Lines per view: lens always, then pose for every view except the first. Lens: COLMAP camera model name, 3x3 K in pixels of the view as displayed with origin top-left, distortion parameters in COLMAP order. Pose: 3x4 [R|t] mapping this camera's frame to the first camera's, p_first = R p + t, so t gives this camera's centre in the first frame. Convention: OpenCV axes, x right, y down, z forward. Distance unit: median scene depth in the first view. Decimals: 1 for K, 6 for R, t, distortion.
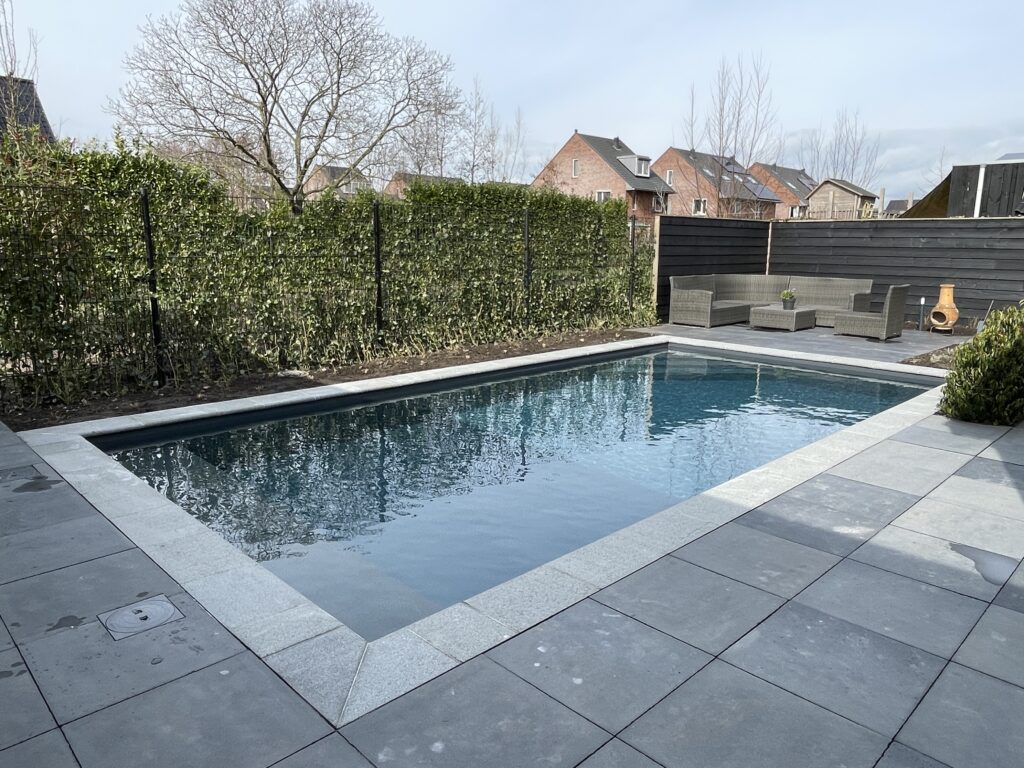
lens RADIAL K [[713.4, 0, 512.0], [0, 713.4, 384.0], [0, 0, 1]] dist [0.001813, -0.000245]
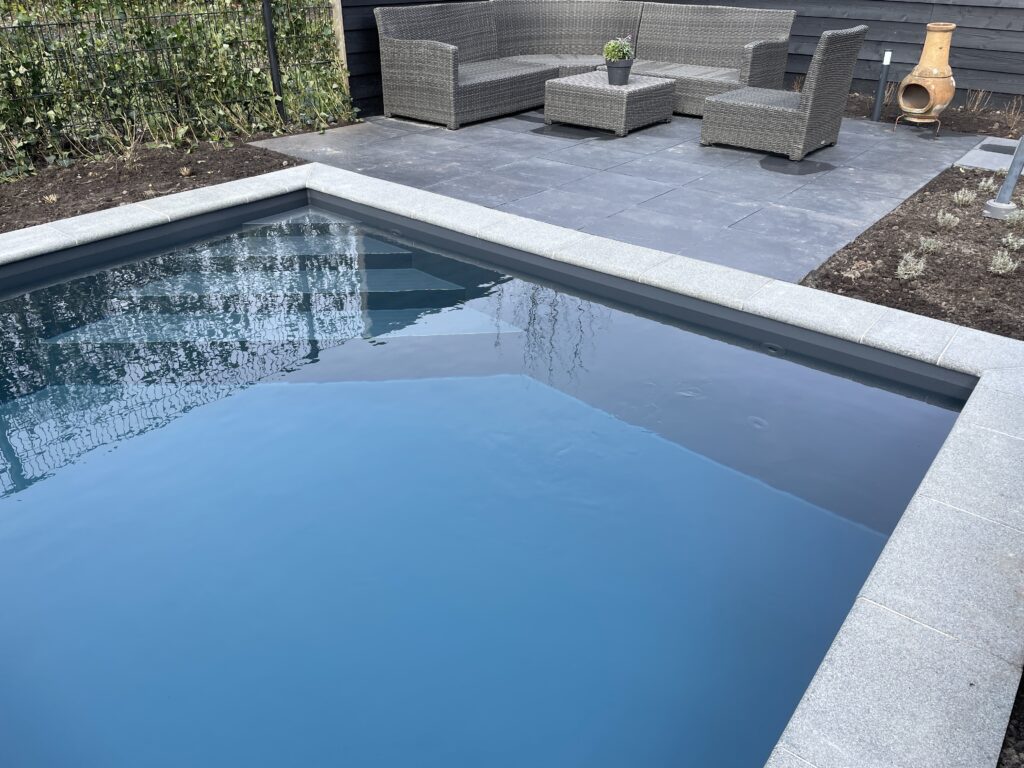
lens RADIAL K [[777.5, 0, 512.0], [0, 777.5, 384.0], [0, 0, 1]] dist [0.032568, -0.005931]
pose [[0.992455, -0.060563, 0.106612, 0.243803], [0.024400, 0.949658, 0.312337, -0.076823], [-0.120161, -0.307379, 0.943970, 0.443546]]
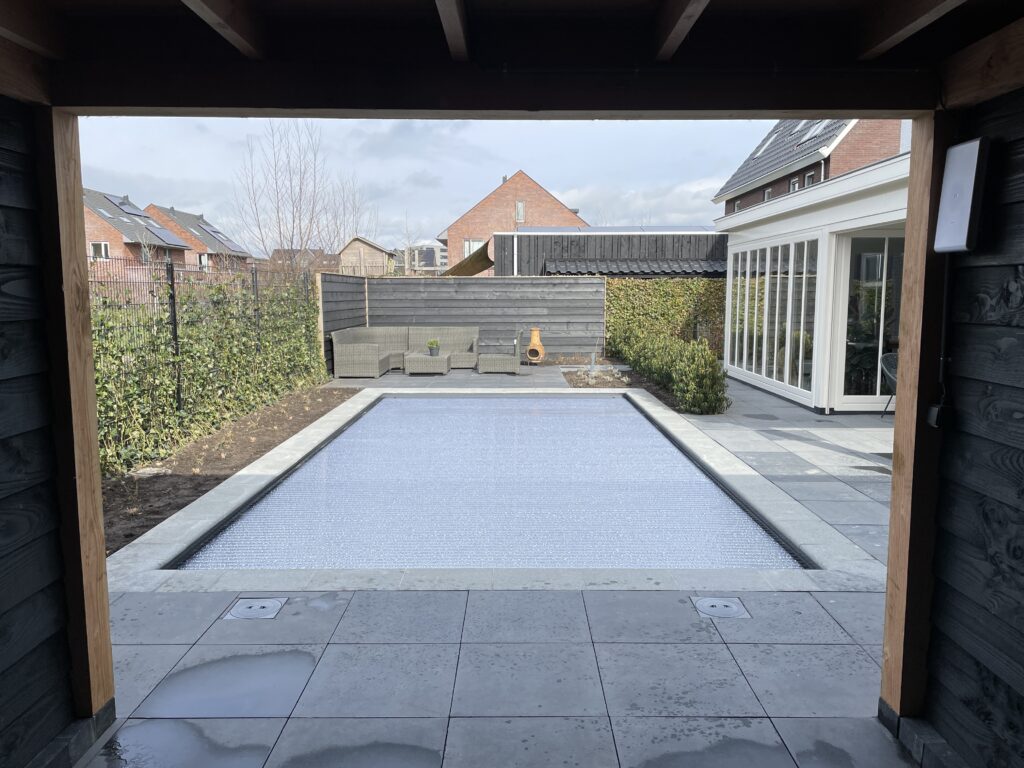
lens RADIAL K [[777.5, 0, 512.0], [0, 777.5, 384.0], [0, 0, 1]] dist [0.032568, -0.005931]
pose [[0.699089, -0.094785, 0.708725, -0.394491], [0.148512, 0.988808, -0.014250, -0.024372], [-0.699442, 0.115216, 0.705341, 0.050472]]
